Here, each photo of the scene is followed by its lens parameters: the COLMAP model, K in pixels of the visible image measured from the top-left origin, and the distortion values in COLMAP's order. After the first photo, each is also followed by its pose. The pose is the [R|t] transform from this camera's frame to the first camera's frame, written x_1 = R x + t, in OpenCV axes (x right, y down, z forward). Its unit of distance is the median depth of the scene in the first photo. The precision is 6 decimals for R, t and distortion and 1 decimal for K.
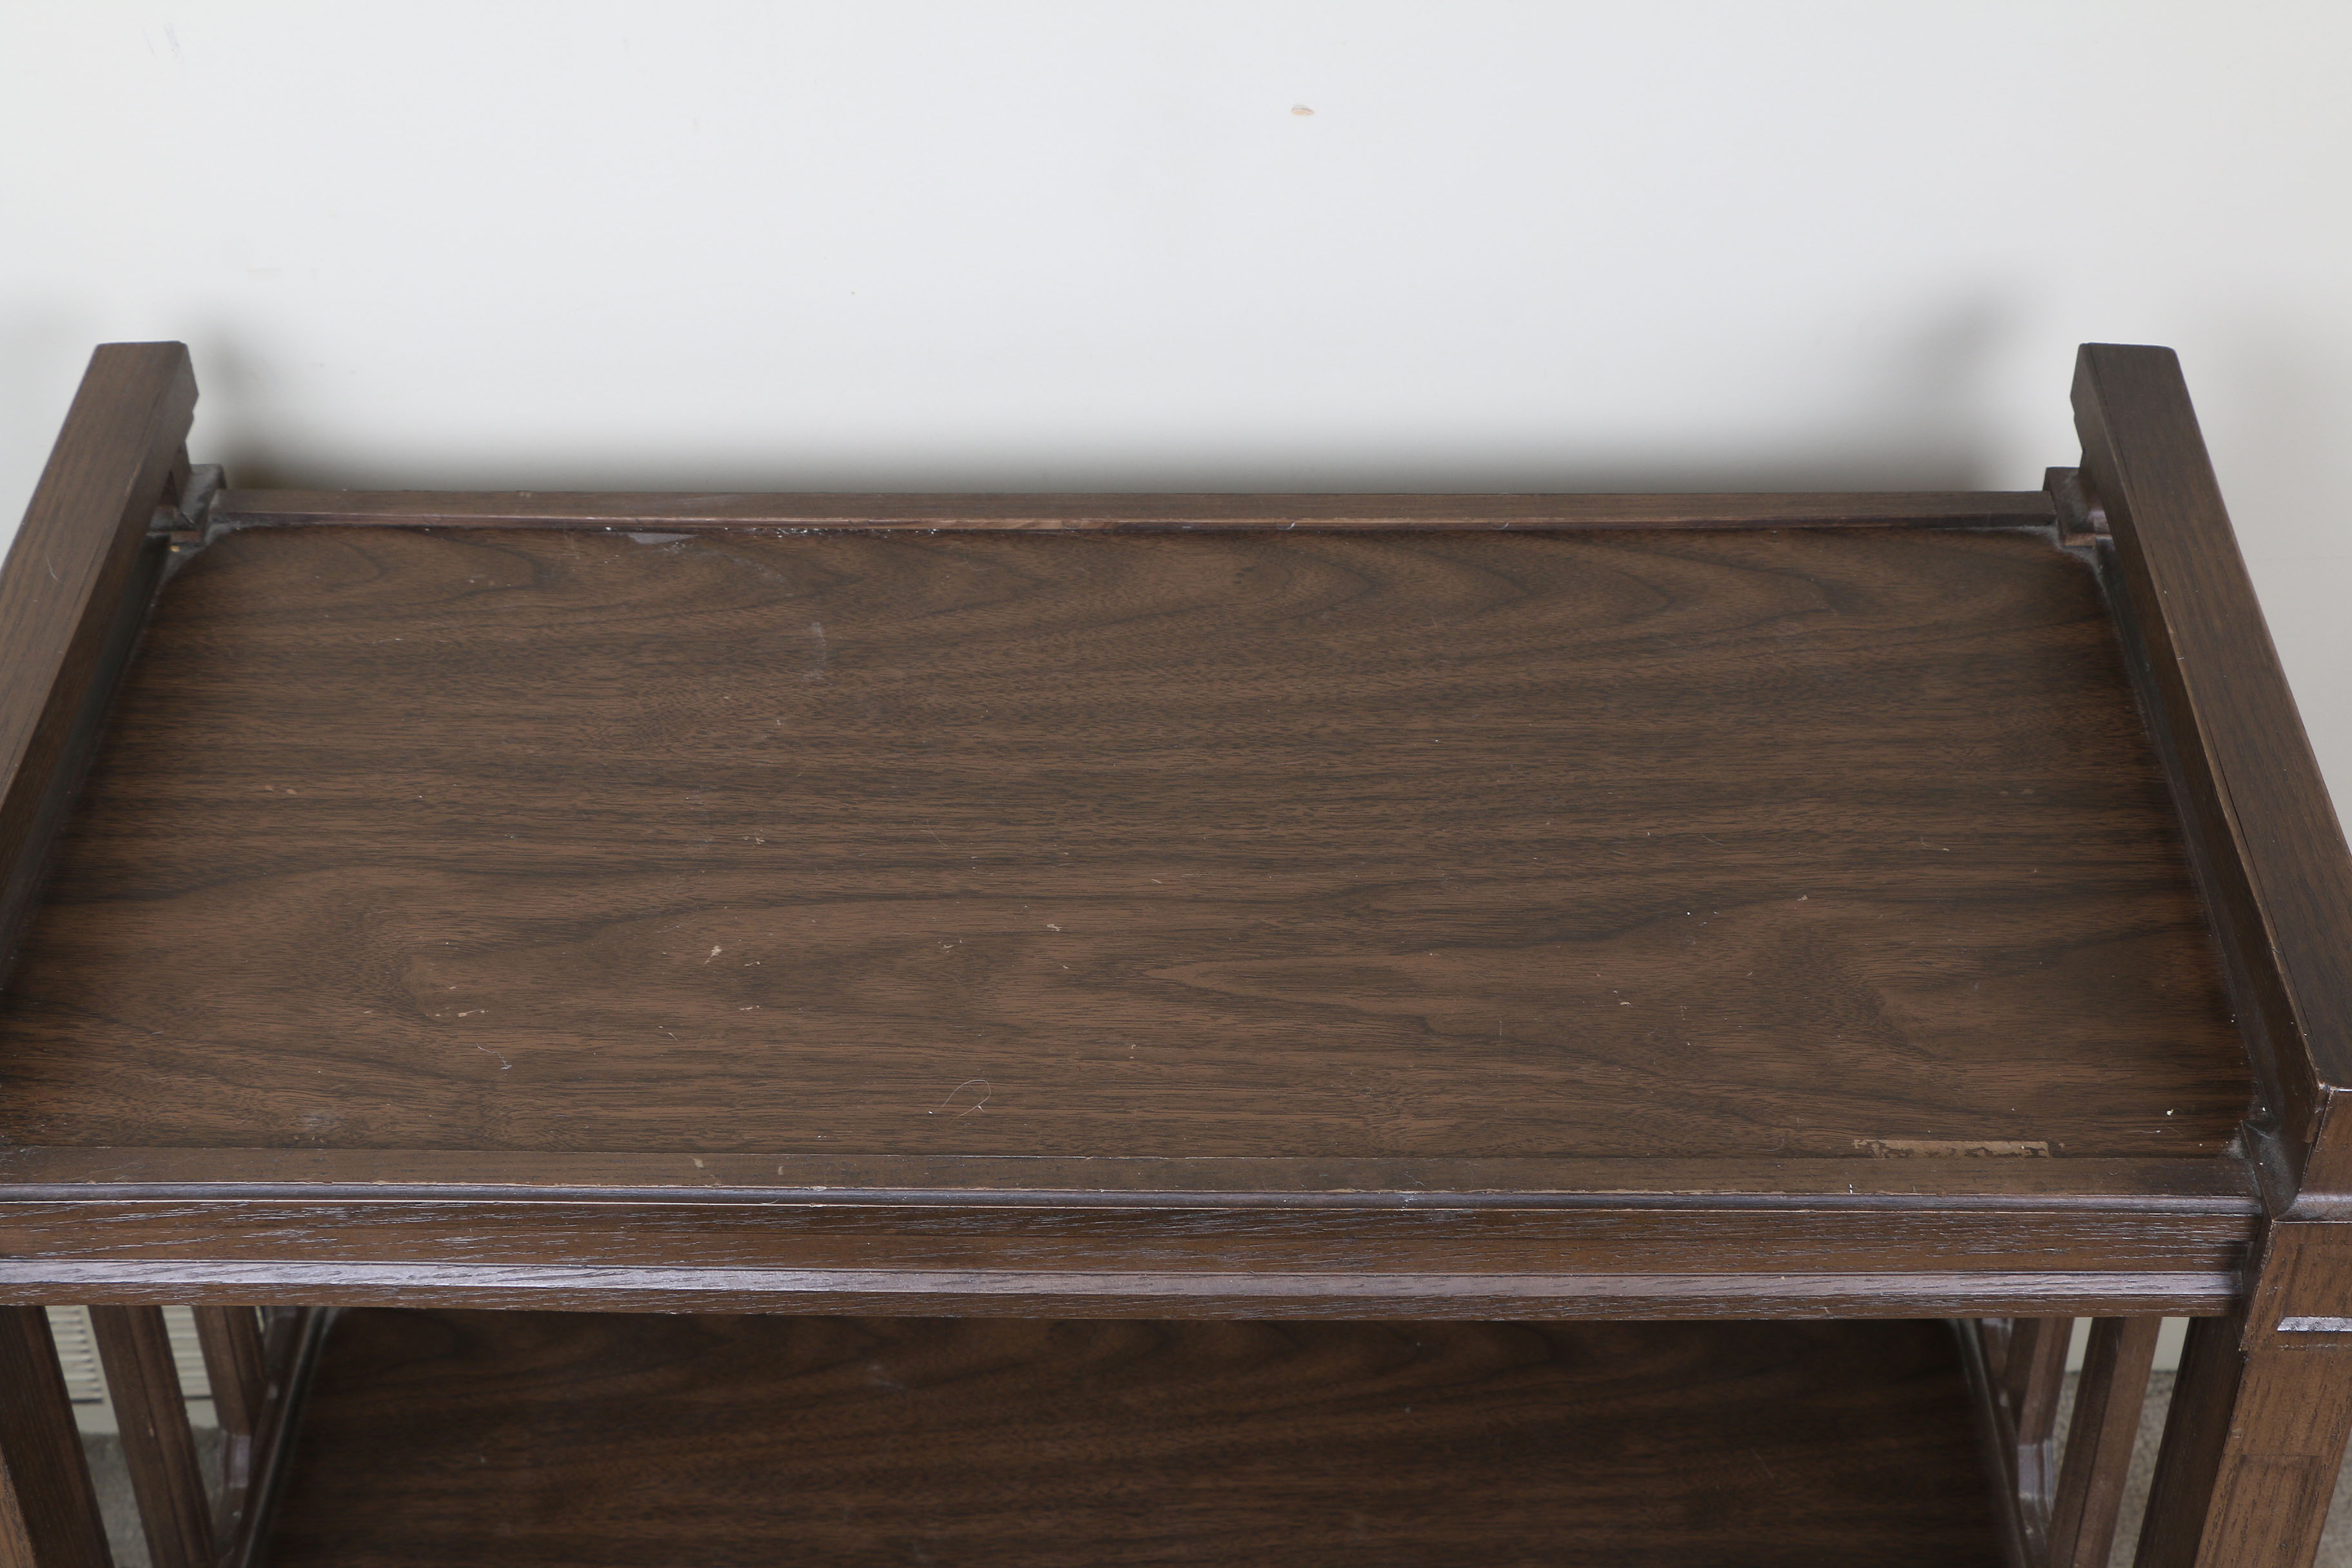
lens RADIAL K [[3726.0, 0, 1151.0], [0, 3726.0, 800.2], [0, 0, 1]] dist [0.008047, 0.781150]
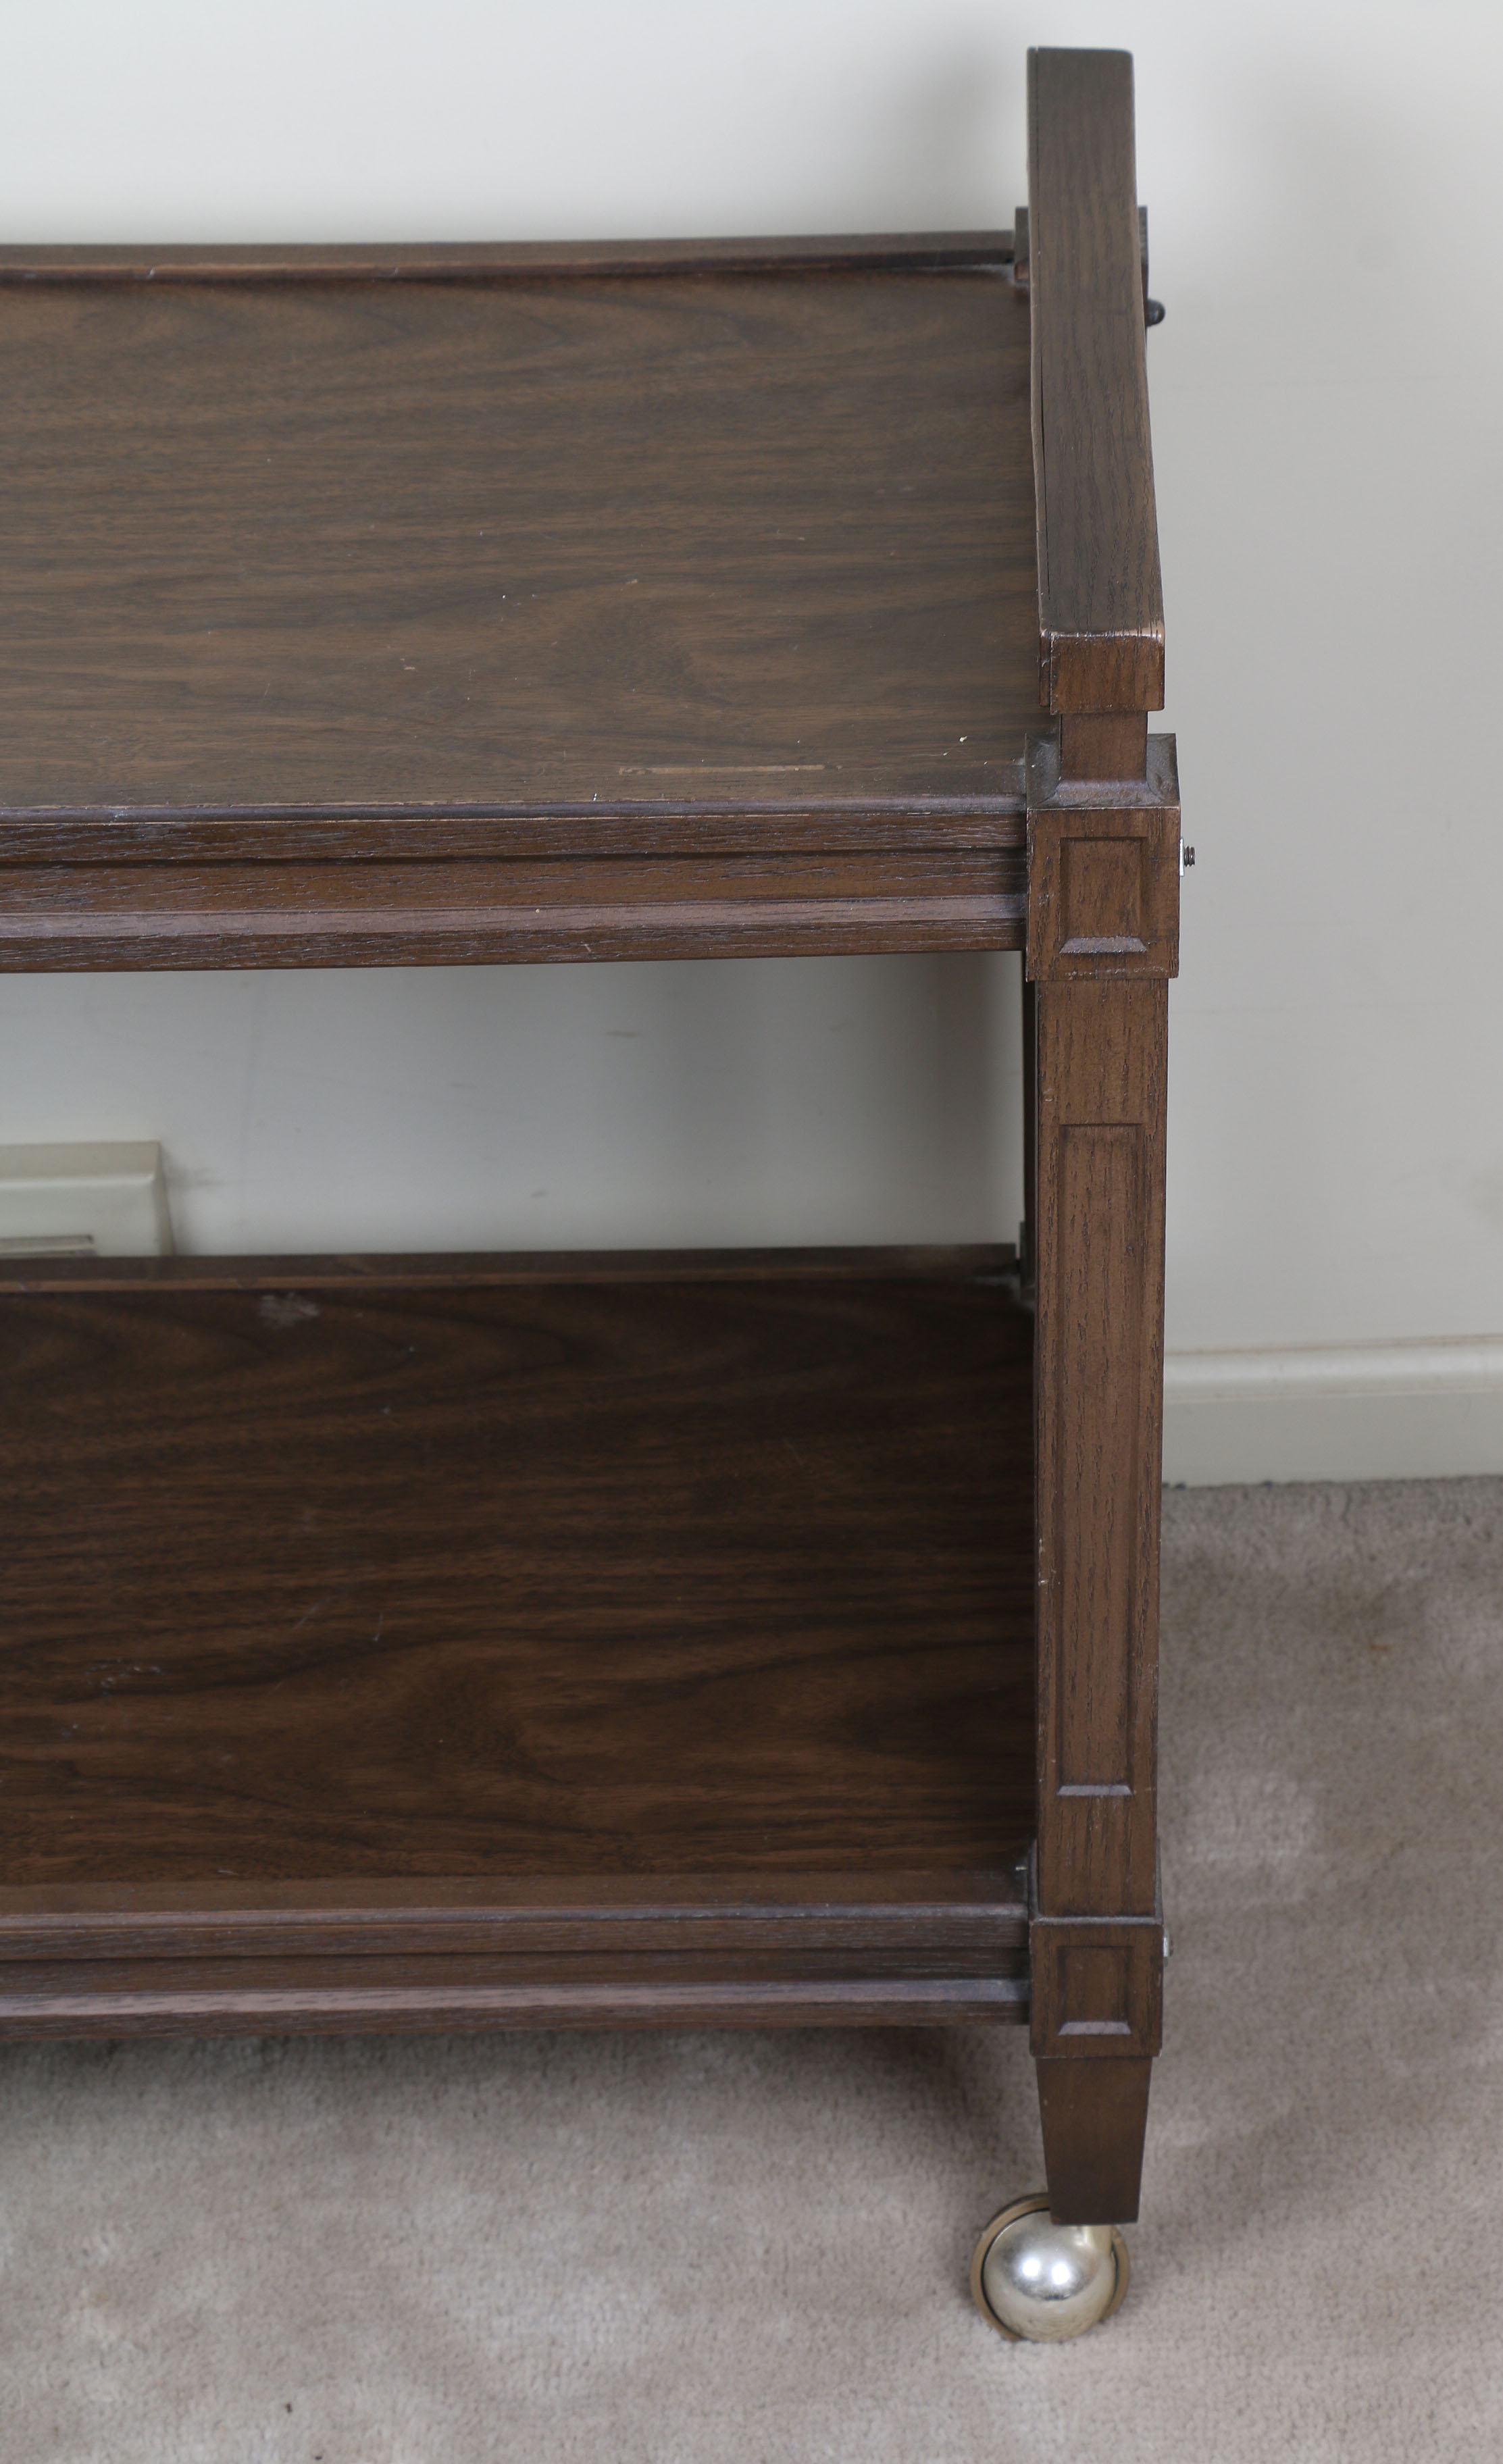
lens RADIAL K [[5571.8, 0, 820.5], [0, 5571.8, 1215.0], [0, 0, 1]] dist [0.292509, 0.416612]
pose [[0.999894, -0.011073, -0.009442, 0.225838], [0.010189, 0.995982, -0.088968, 0.293118], [0.010389, 0.088863, 0.995990, -0.329023]]
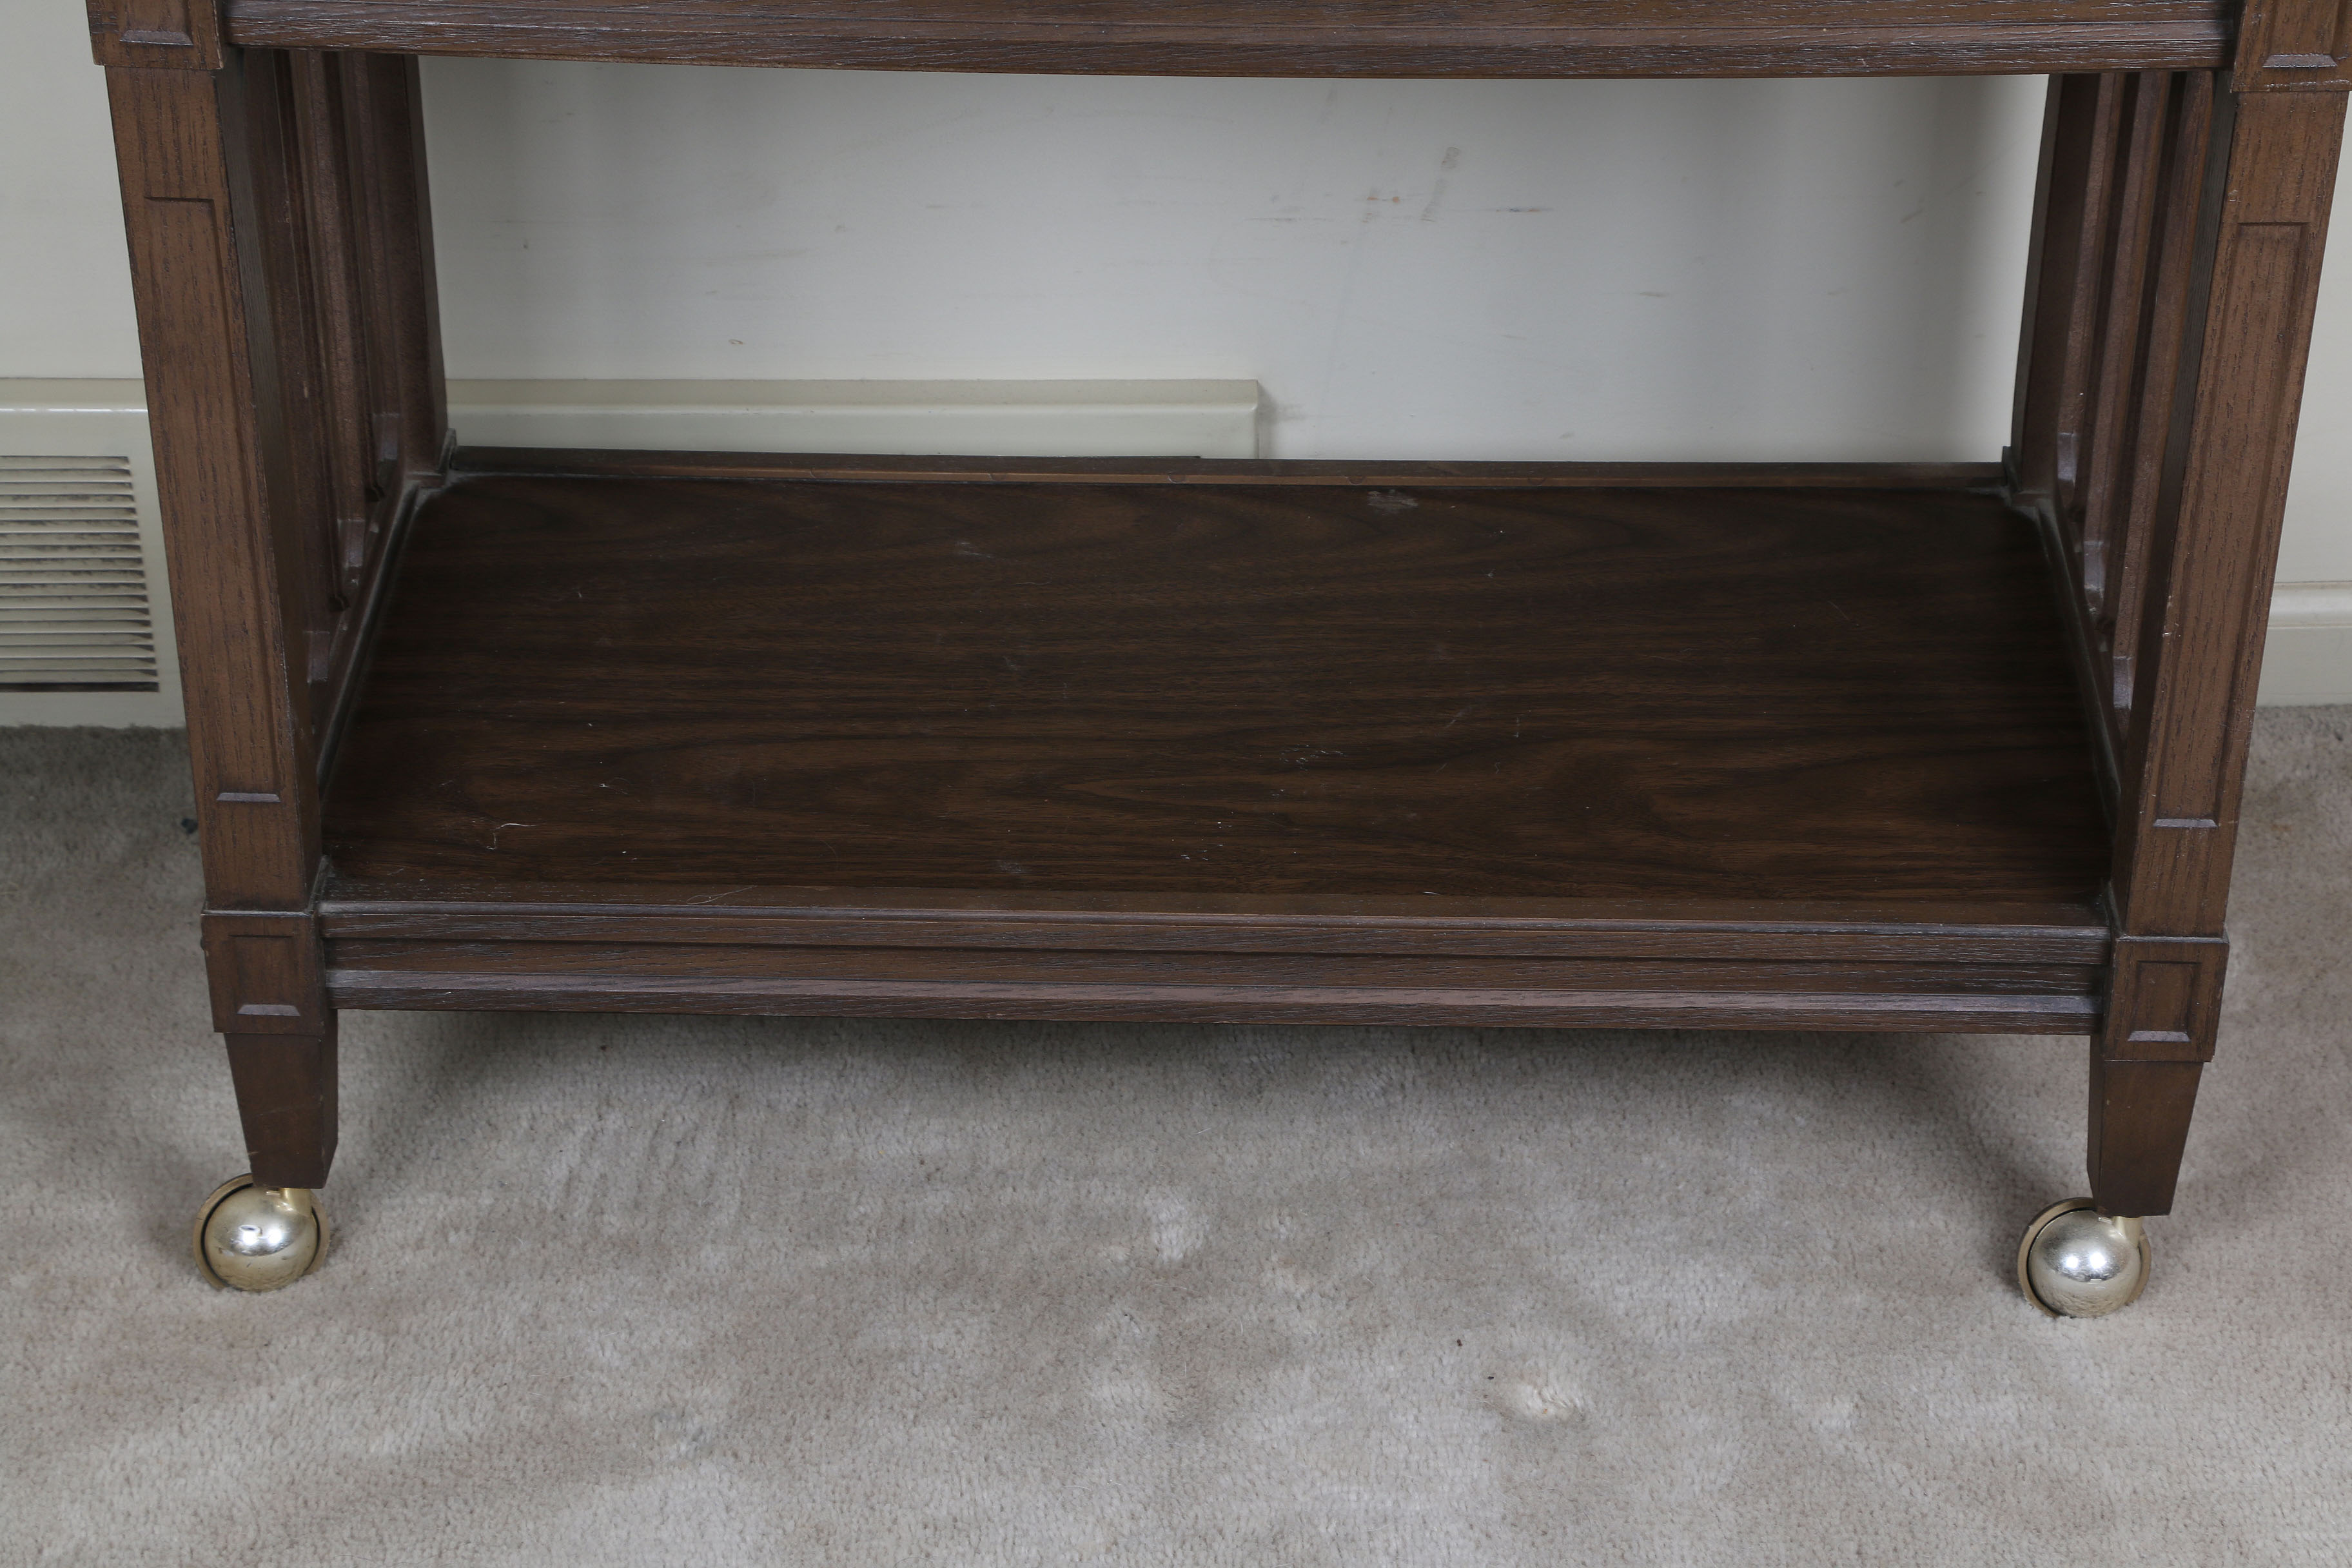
lens RADIAL K [[5067.7, 0, 1148.8], [0, 5067.7, 789.0], [0, 0, 1]] dist [0.247608, 0.787620]
pose [[0.999900, 0.013954, -0.002215, -0.025218], [-0.014119, 0.992582, -0.120756, 0.490119], [0.000513, 0.120776, 0.992680, -0.457624]]
